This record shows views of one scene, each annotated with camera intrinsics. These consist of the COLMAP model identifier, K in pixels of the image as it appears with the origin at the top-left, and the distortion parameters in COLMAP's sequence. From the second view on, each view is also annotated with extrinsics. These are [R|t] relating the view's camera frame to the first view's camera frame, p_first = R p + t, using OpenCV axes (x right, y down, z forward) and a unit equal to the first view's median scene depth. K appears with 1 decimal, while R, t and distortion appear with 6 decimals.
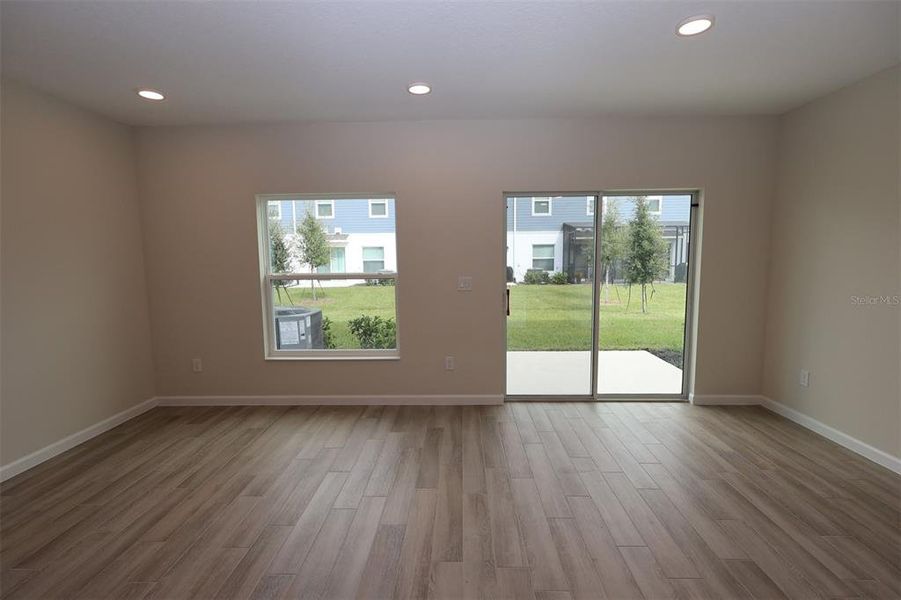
lens RADIAL K [[423.4, 0, 452.1], [0, 423.4, 300.4], [0, 0, 1]] dist [0.001803, -0.000118]
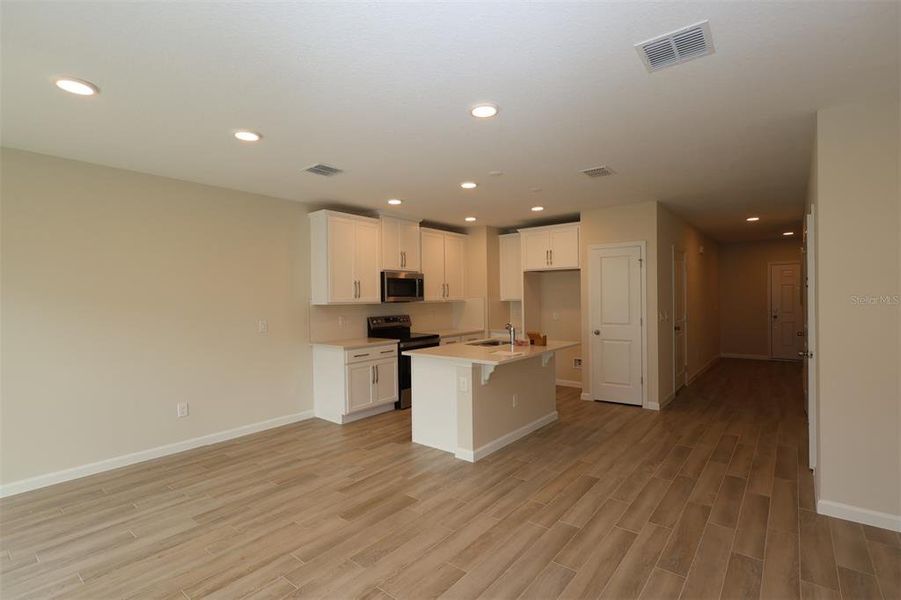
lens RADIAL K [[423.4, 0, 452.1], [0, 423.4, 300.4], [0, 0, 1]] dist [0.001803, -0.000118]
pose [[-0.794260, 0.016930, 0.607343, -0.426393], [0.085202, 0.992838, 0.083748, -0.077757], [-0.601575, 0.118264, -0.790013, 0.740197]]
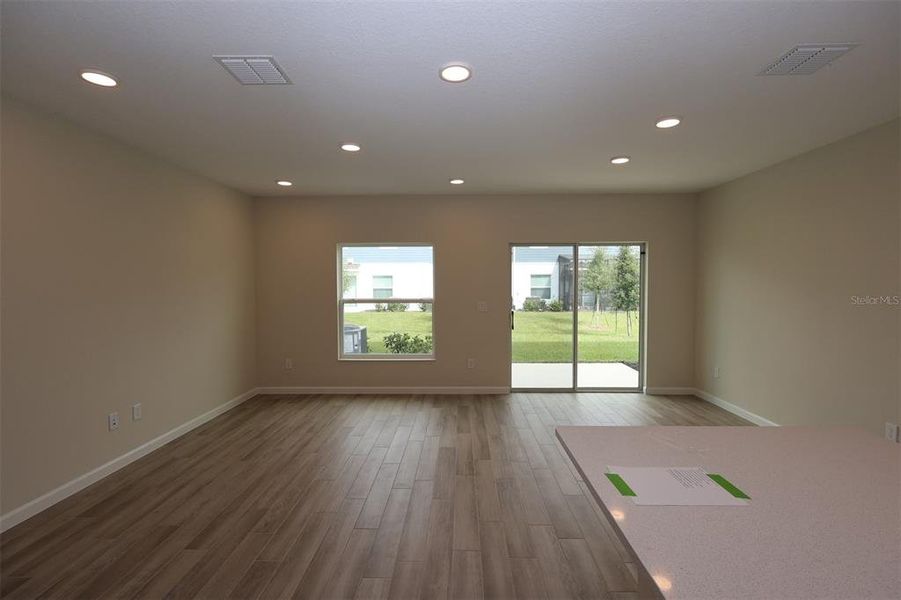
lens RADIAL K [[423.4, 0, 452.1], [0, 423.4, 300.4], [0, 0, 1]] dist [0.001803, -0.000118]
pose [[0.999971, 0.006762, 0.003485, -0.073722], [-0.006519, 0.997825, -0.065599, 0.032597], [-0.003921, 0.065574, 0.997840, -0.401509]]
